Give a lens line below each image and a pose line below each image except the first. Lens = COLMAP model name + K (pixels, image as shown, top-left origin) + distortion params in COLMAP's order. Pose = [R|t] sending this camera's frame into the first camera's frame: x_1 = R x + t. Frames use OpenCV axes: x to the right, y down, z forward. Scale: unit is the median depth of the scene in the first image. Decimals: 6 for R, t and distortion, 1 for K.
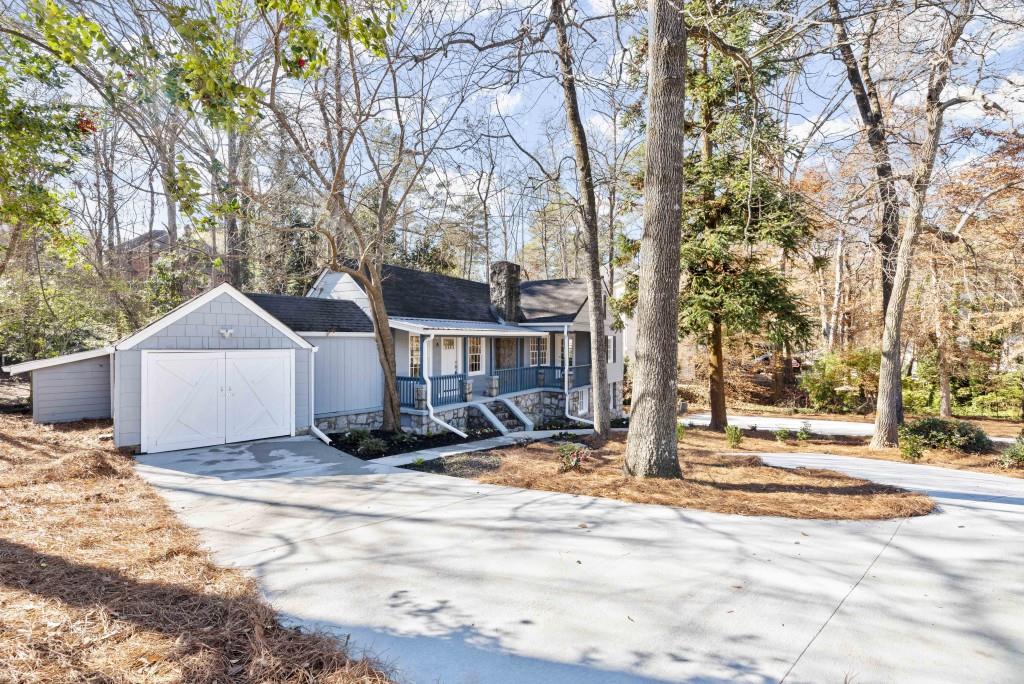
lens RADIAL K [[466.5, 0, 512.1], [0, 466.5, 339.1], [0, 0, 1]] dist [0.004690, 0.000299]
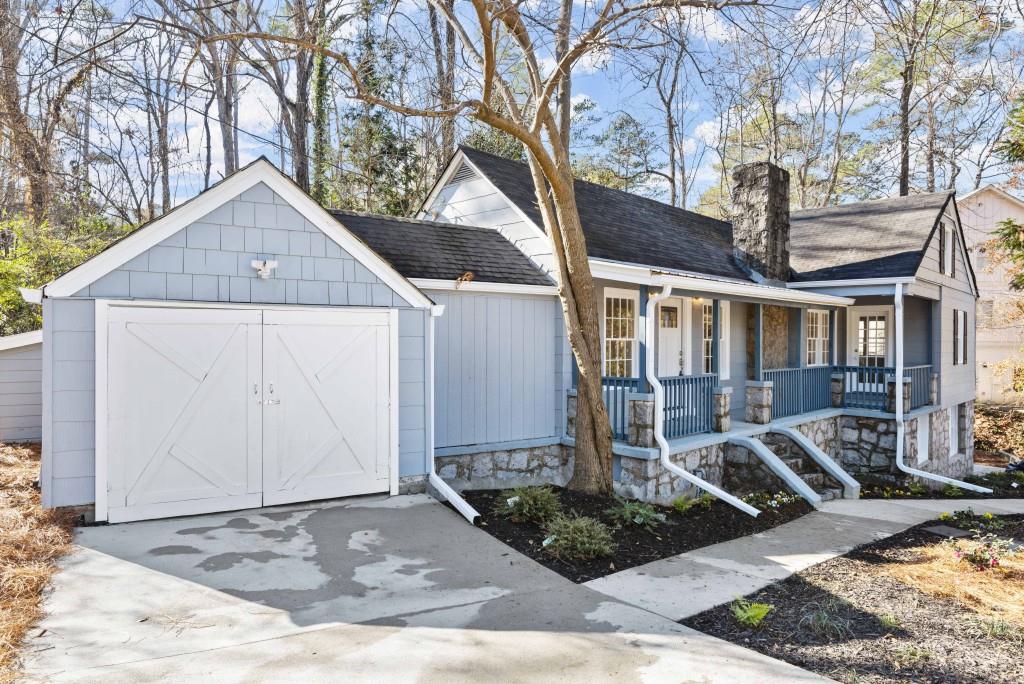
lens RADIAL K [[661.7, 0, 511.9], [0, 661.7, 343.0], [0, 0, 1]] dist [-0.005352, -0.000340]
pose [[0.971865, 0.005705, -0.235471, -0.151907], [-0.003646, 0.999951, 0.009180, 0.037538], [0.235511, -0.008063, 0.971838, 0.293161]]
